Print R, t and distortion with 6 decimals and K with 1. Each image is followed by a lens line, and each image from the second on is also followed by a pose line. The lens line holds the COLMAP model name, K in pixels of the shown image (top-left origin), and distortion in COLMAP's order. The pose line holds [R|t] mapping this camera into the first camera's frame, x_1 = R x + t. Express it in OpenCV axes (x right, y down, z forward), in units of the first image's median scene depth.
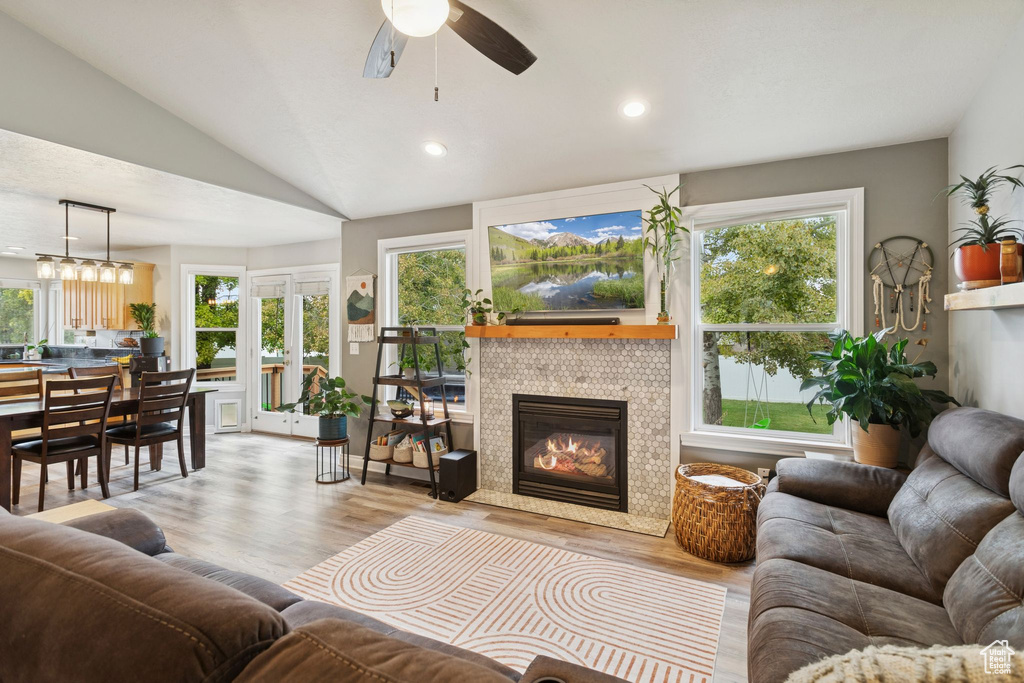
lens RADIAL K [[493.9, 0, 517.1], [0, 493.9, 323.9], [0, 0, 1]] dist [0.002103, 0.001569]
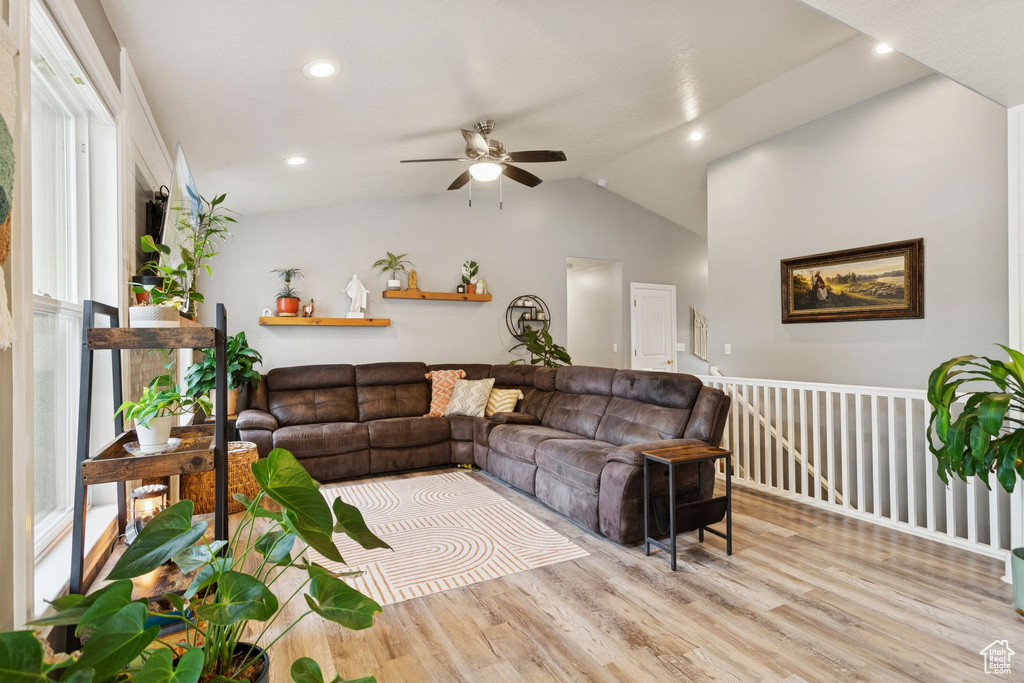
lens RADIAL K [[488.8, 0, 512.0], [0, 488.8, 341.5], [0, 0, 1]] dist [0.001952, 0.001105]
pose [[-0.820654, 0.005445, 0.571400, -0.692540], [-0.001148, 0.999937, -0.011176, 0.040110], [-0.571425, -0.009828, -0.820596, 1.246009]]
